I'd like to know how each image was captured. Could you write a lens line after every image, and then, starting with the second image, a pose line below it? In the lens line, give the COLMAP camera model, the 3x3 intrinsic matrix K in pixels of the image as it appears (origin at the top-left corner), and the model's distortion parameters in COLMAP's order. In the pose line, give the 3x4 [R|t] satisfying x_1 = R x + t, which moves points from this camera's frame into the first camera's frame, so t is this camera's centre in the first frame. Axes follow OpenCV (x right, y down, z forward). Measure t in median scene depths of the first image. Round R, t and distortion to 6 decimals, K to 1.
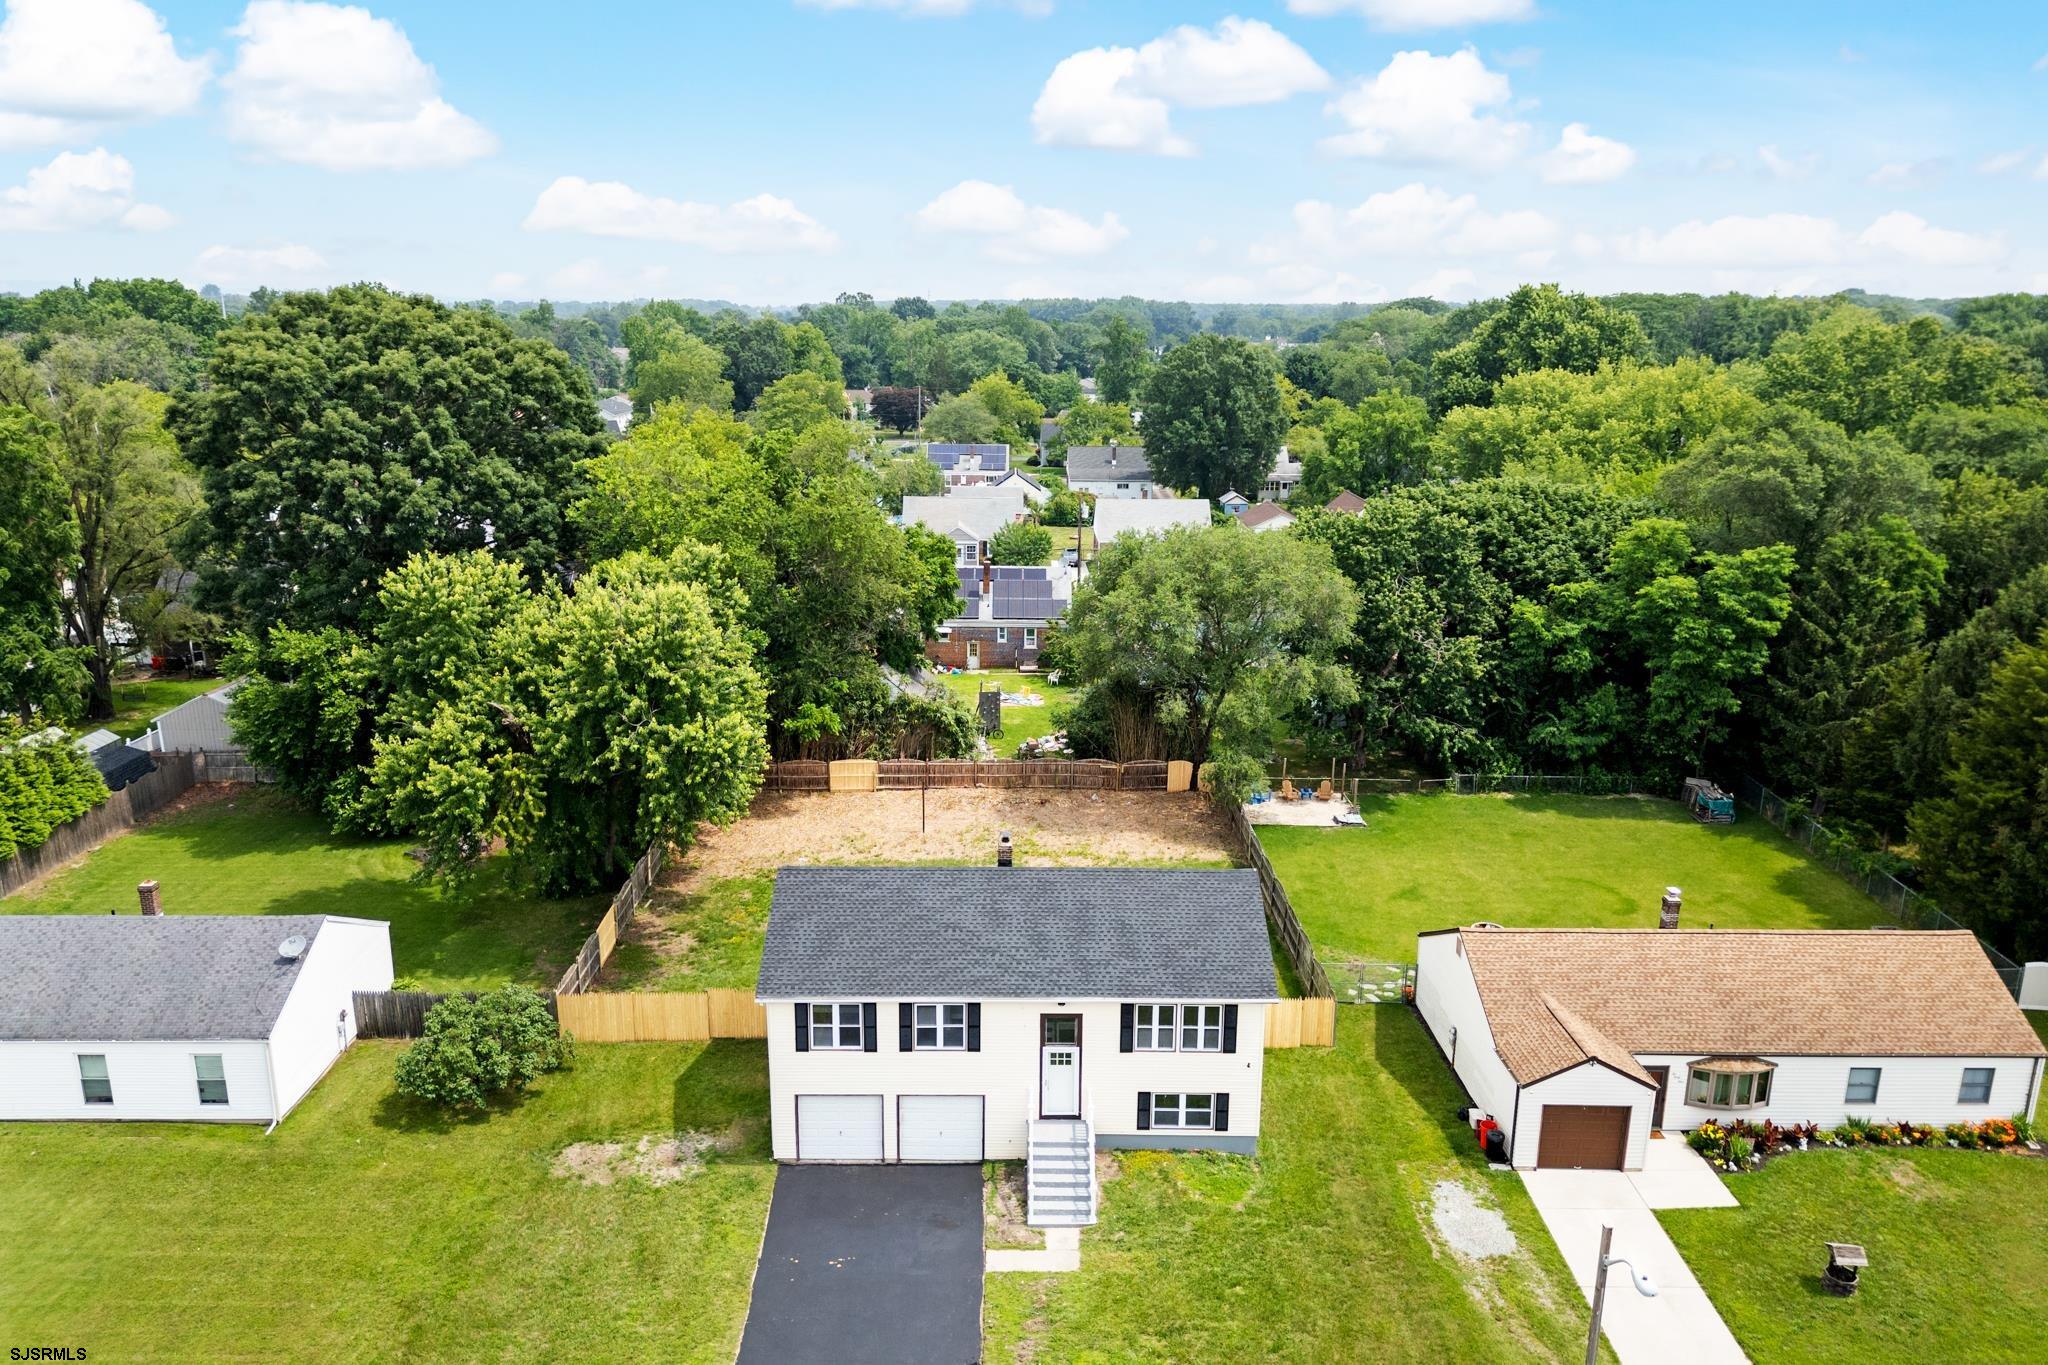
lens RADIAL K [[1452.5, 0, 1019.6], [0, 1452.5, 691.9], [0, 0, 1]] dist [0.069935, -0.057293]
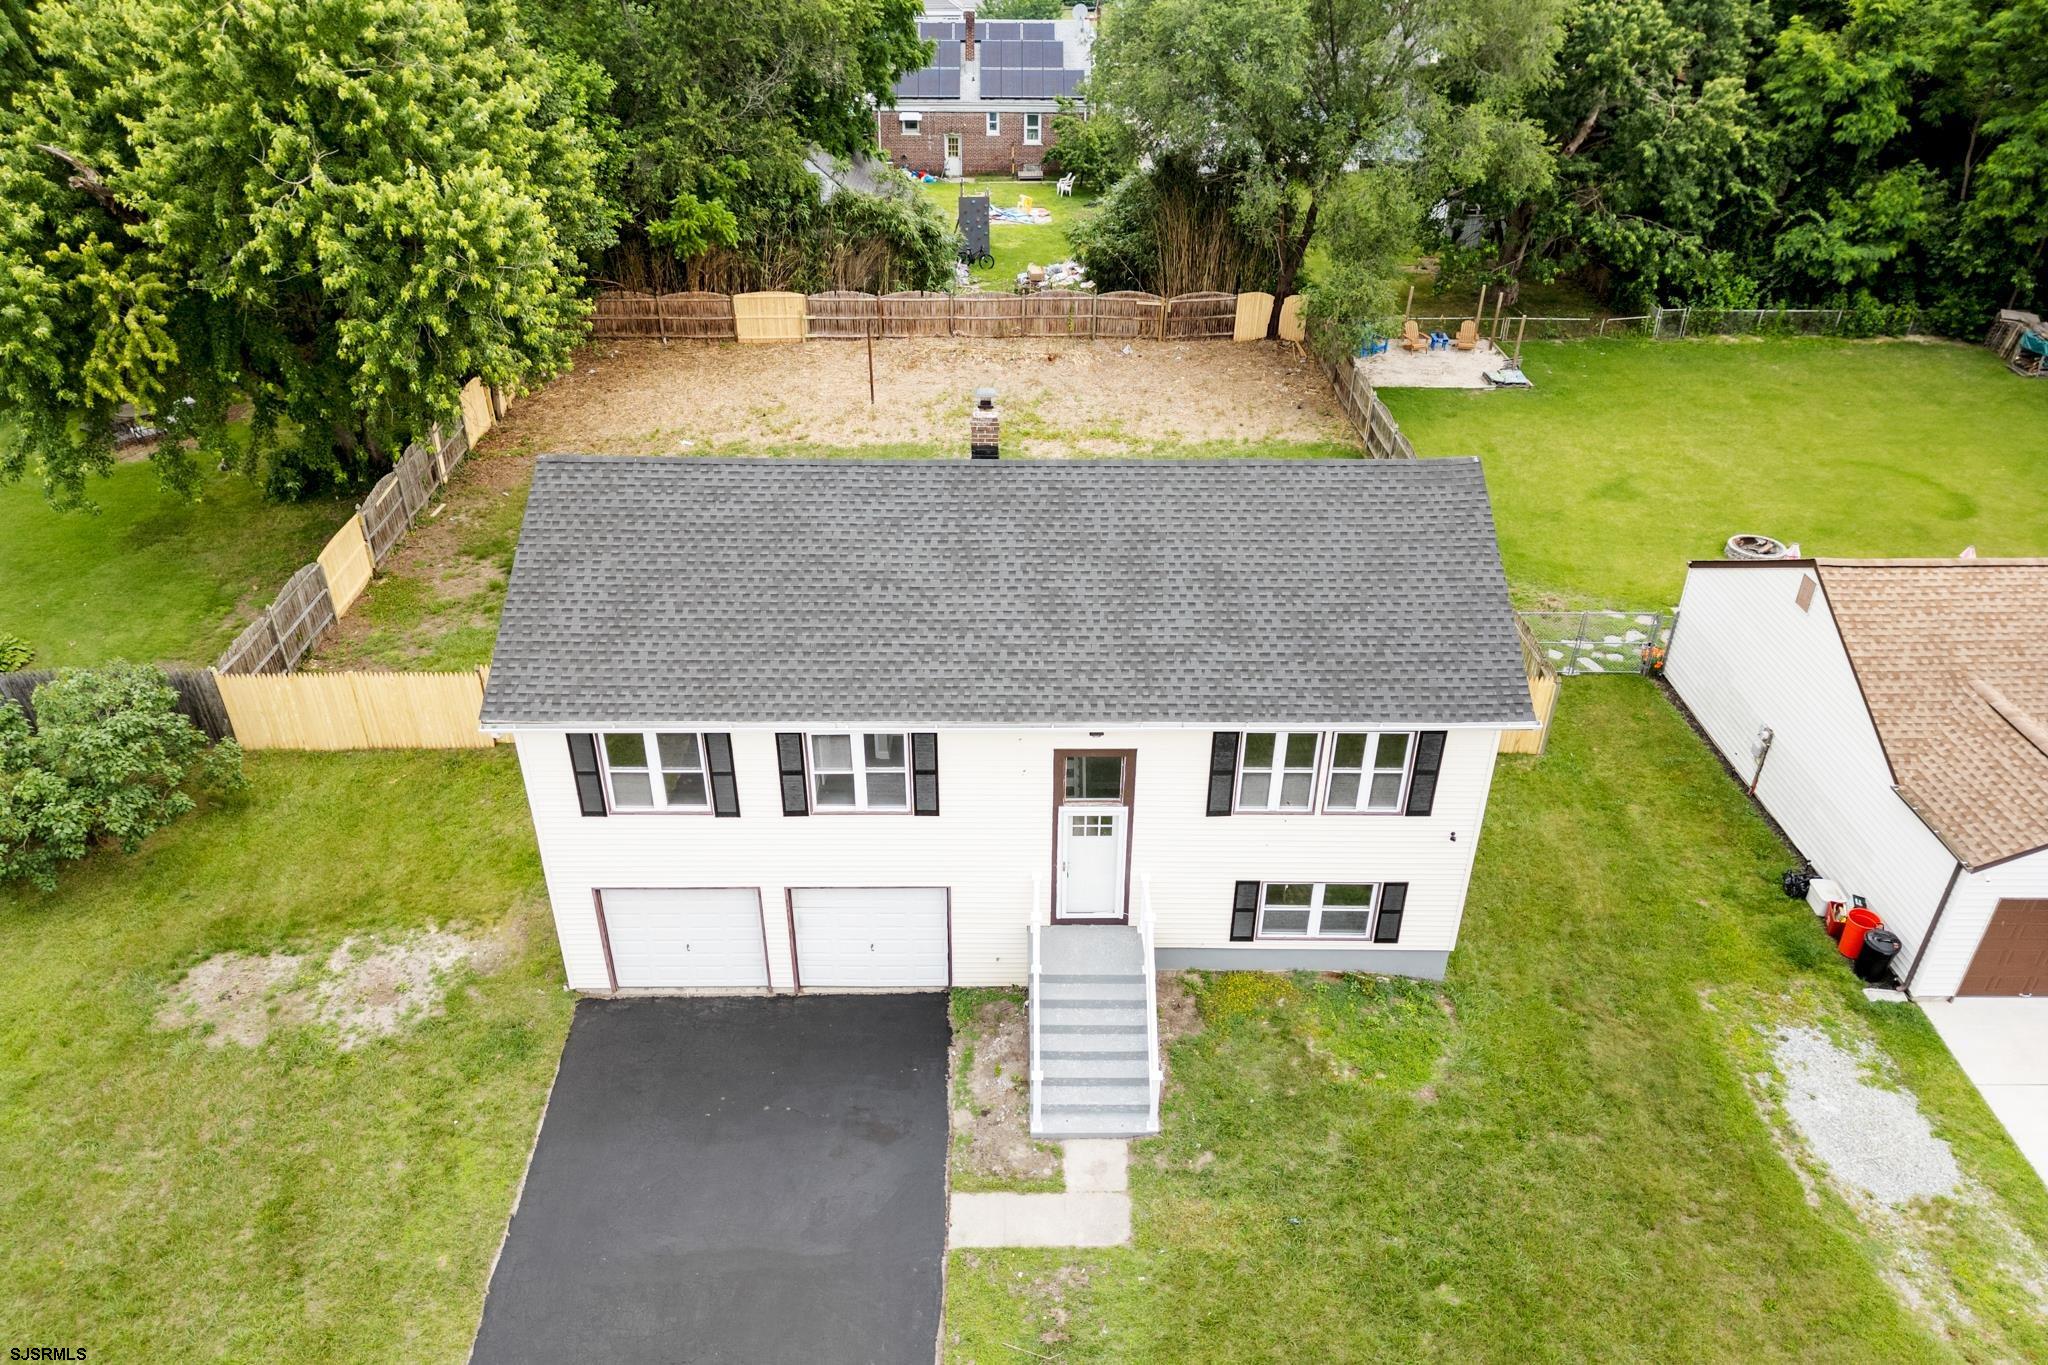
lens RADIAL K [[1452.5, 0, 1020.7], [0, 1452.5, 733.6], [0, 0, 1]] dist [0.069935, -0.057293]
pose [[0.999994, -0.003271, -0.000766, 0.002676], [0.003349, 0.951972, 0.306166, 0.056828], [-0.000273, -0.306167, 0.951978, 0.488229]]
